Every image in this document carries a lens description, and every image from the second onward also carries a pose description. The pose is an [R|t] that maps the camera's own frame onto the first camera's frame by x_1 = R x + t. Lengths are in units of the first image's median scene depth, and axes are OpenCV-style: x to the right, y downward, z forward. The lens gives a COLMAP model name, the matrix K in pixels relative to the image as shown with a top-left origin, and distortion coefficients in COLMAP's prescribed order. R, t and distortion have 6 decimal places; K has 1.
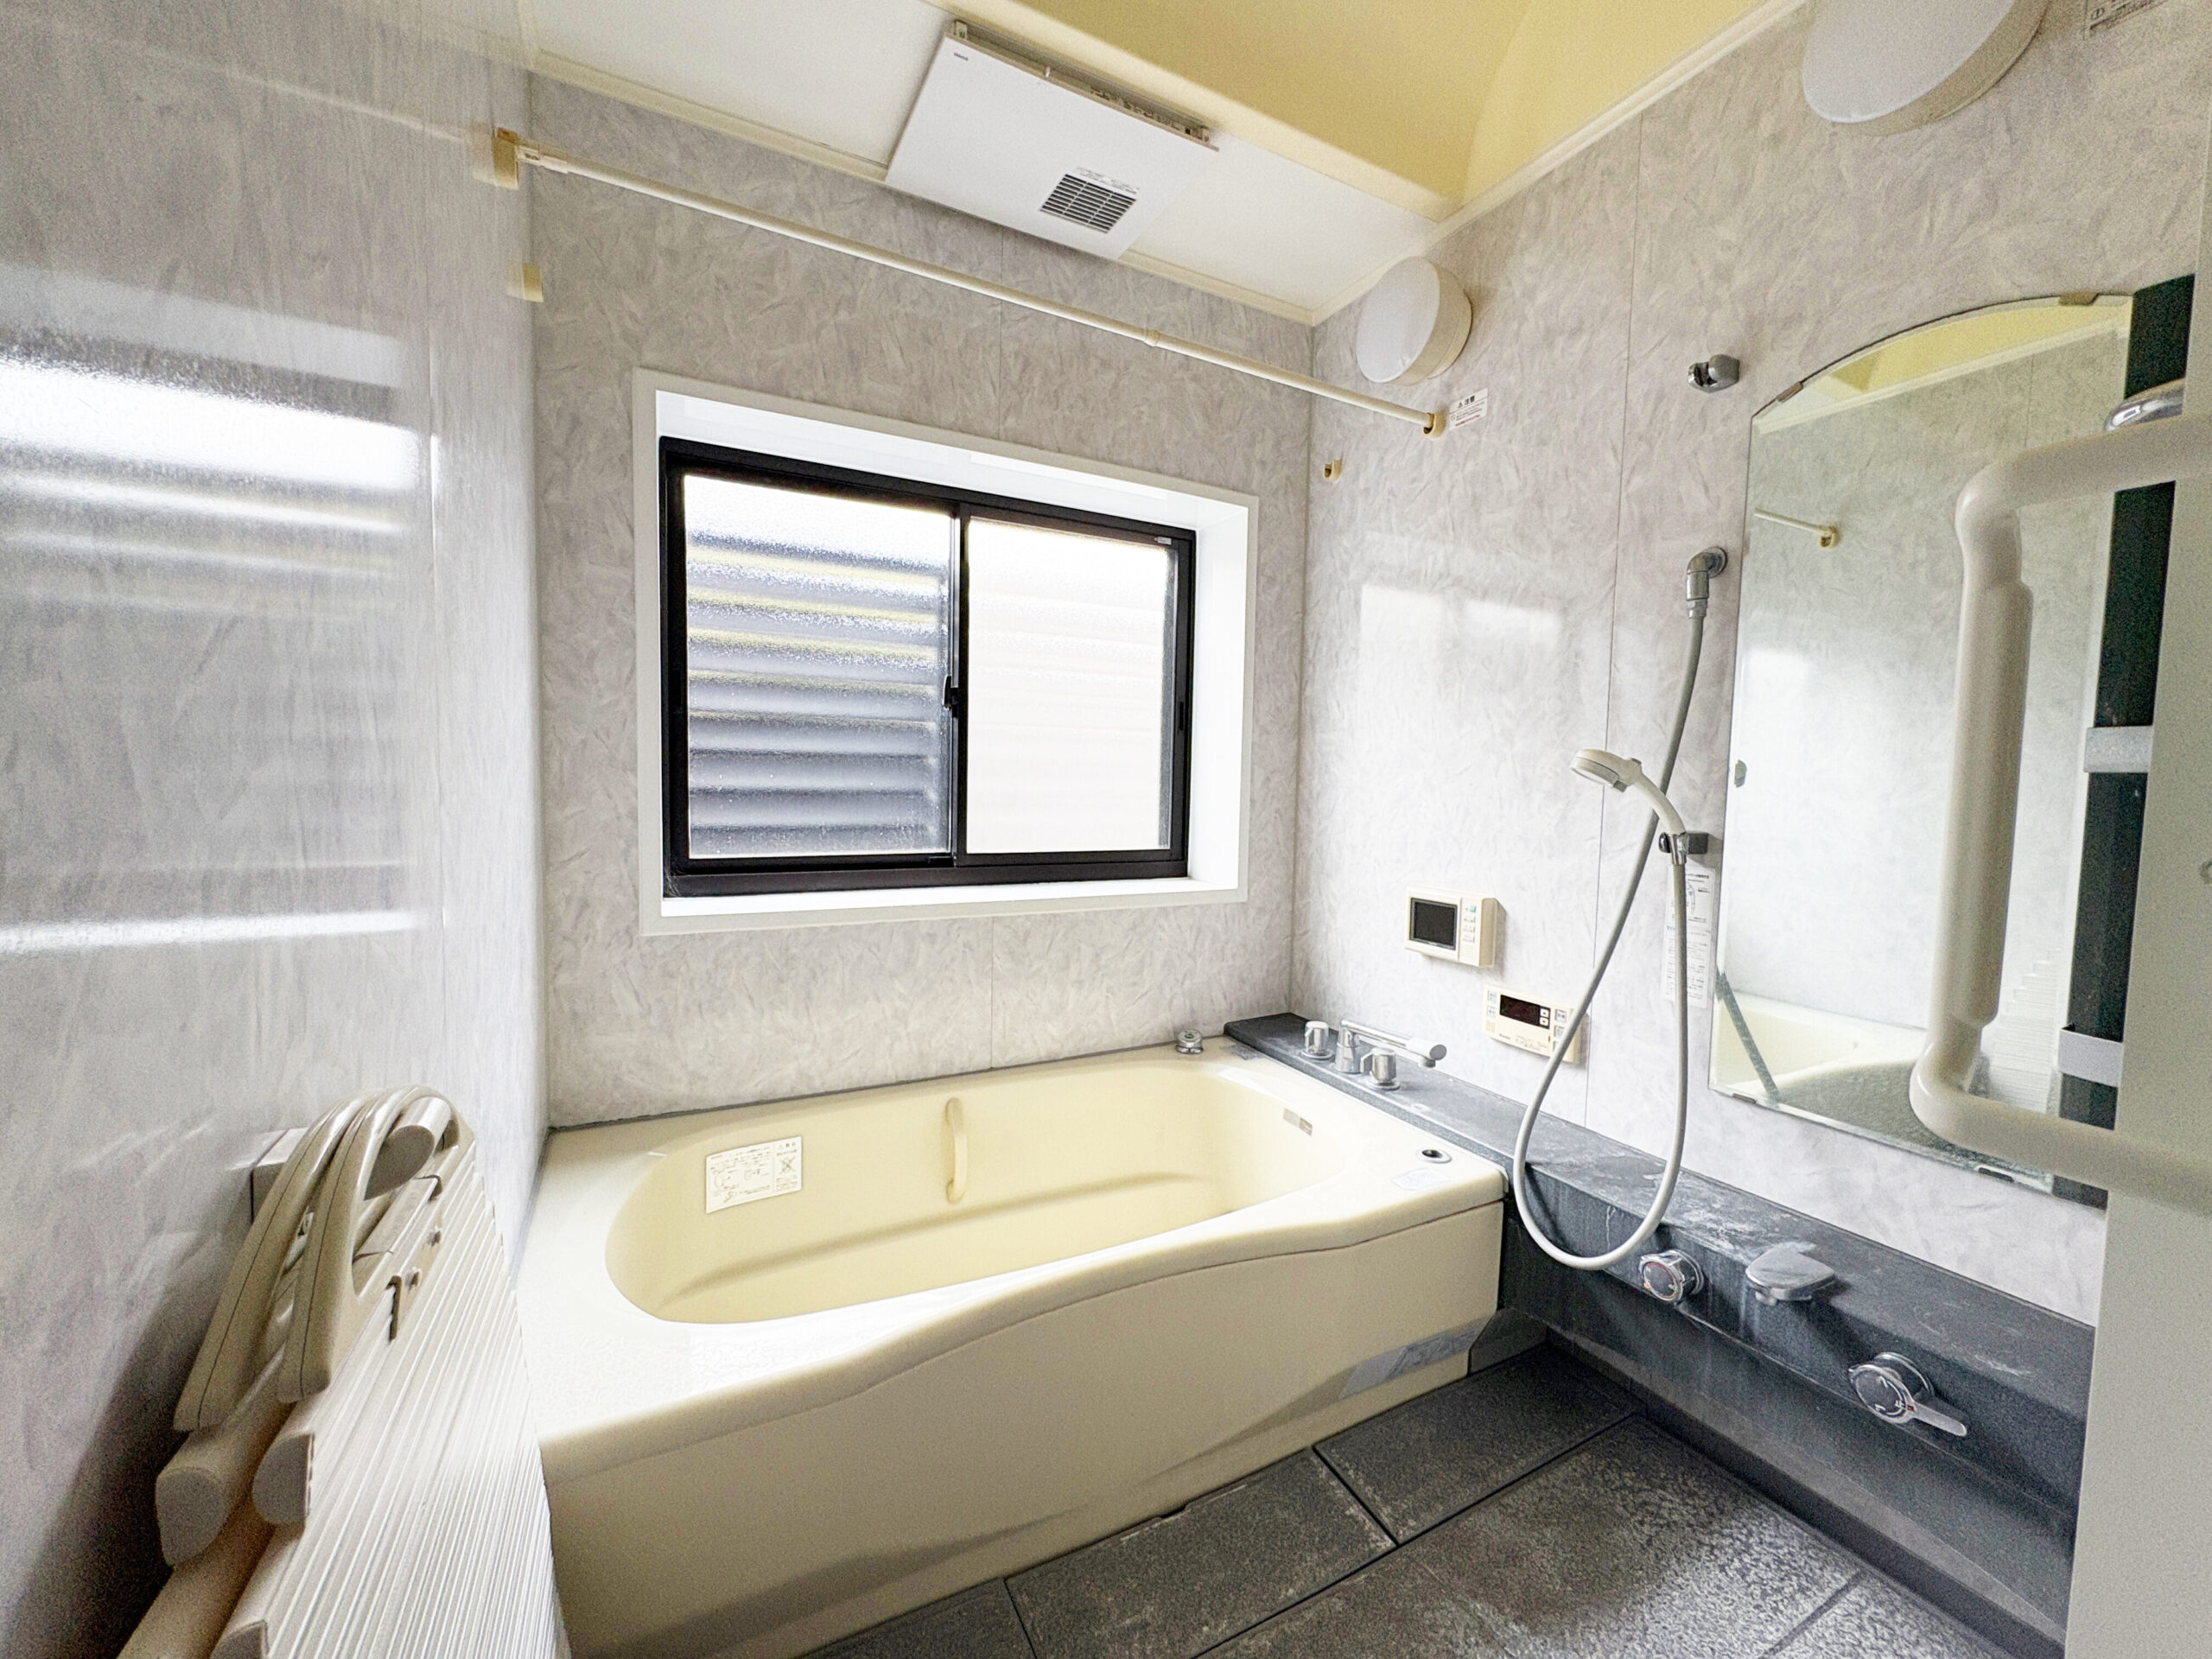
lens RADIAL K [[883.8, 0, 1106.0], [0, 883.8, 829.5], [0, 0, 1]] dist [0.000113, -0.000101]
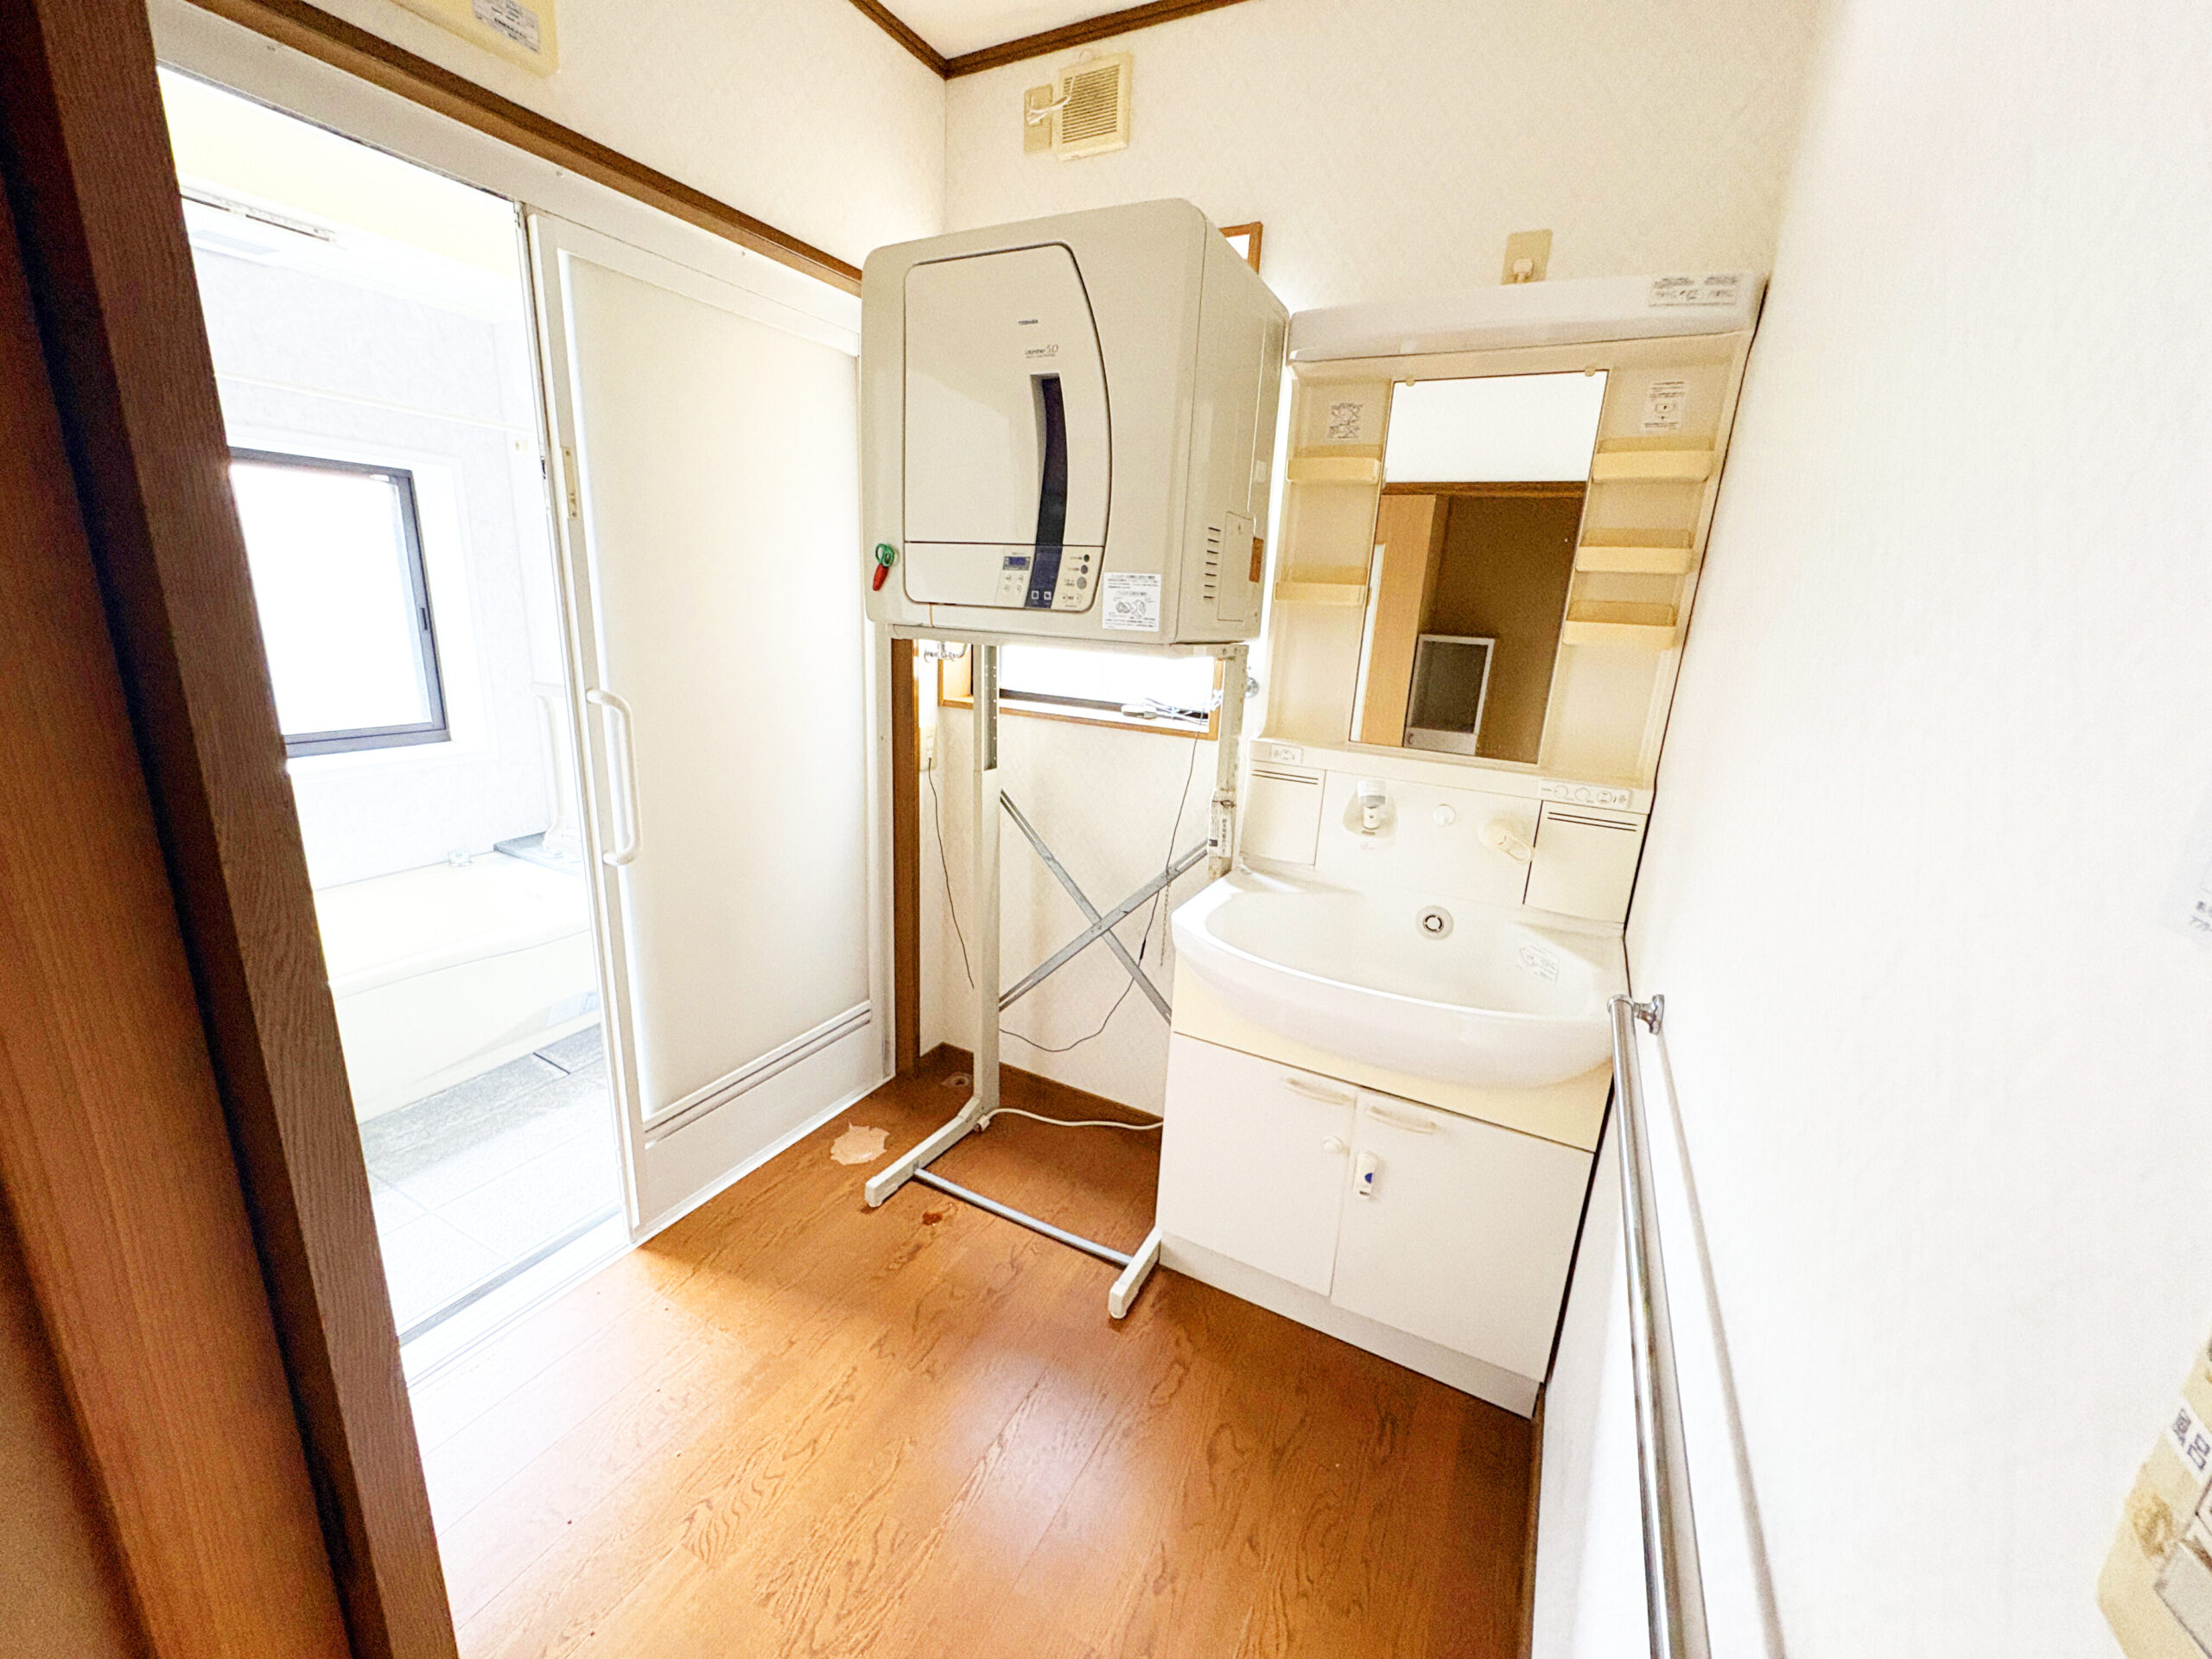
lens RADIAL K [[883.8, 0, 1106.0], [0, 883.8, 829.5], [0, 0, 1]] dist [0.000113, -0.000101]
pose [[0.822894, -0.129701, 0.553194, 0.167119], [0.001369, 0.974048, 0.226337, -0.132704], [-0.568194, -0.185494, 0.801716, -0.746297]]
